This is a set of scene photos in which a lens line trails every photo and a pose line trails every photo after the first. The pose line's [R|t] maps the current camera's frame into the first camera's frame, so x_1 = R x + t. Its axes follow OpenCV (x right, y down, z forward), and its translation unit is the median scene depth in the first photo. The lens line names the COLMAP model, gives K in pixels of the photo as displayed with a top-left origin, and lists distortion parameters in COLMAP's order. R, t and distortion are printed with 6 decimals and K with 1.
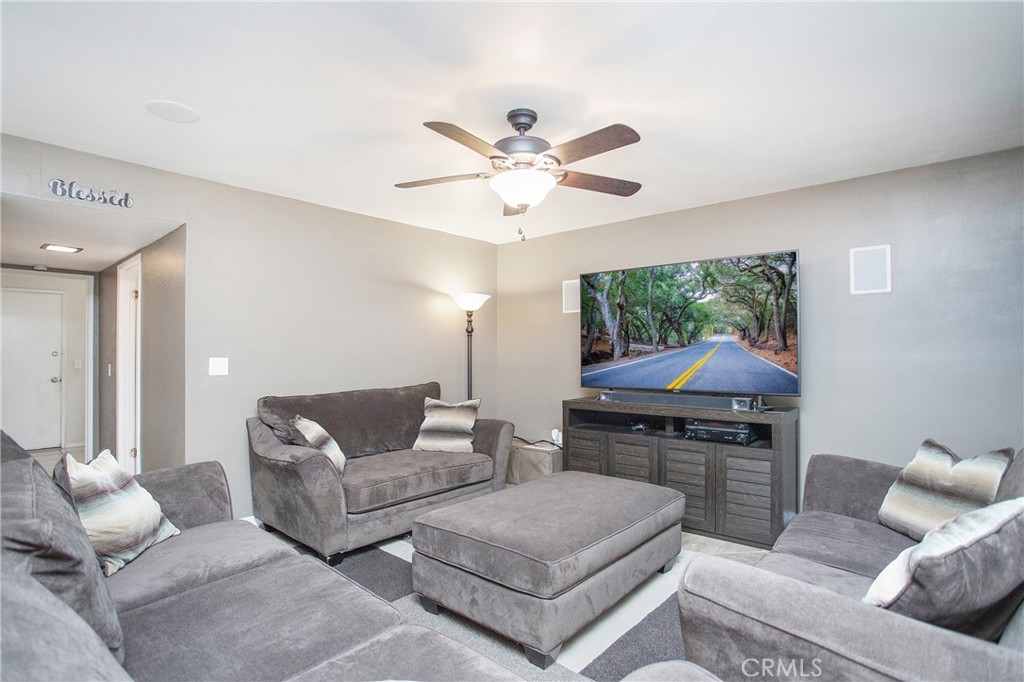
lens RADIAL K [[513.7, 0, 512.0], [0, 513.7, 341.0], [0, 0, 1]] dist [-0.002727, -0.000430]
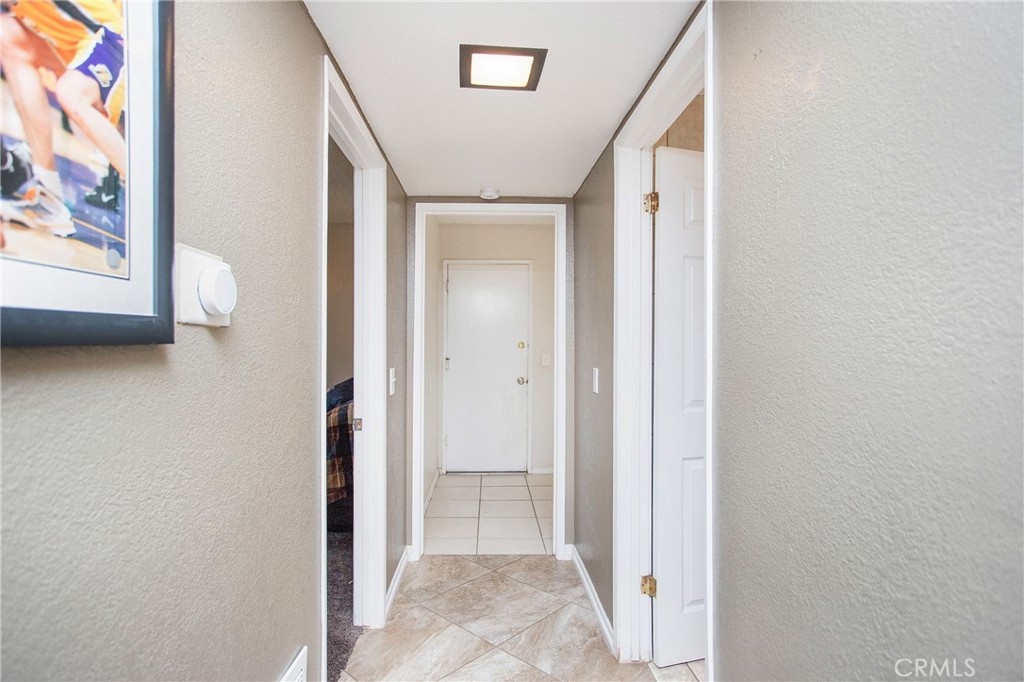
lens RADIAL K [[513.7, 0, 512.0], [0, 513.7, 341.0], [0, 0, 1]] dist [-0.002727, -0.000430]
pose [[0.715379, 0.011655, -0.698640, -0.682706], [-0.003764, 0.999911, 0.012827, 0.016762], [0.698727, -0.006546, 0.715359, 0.817340]]
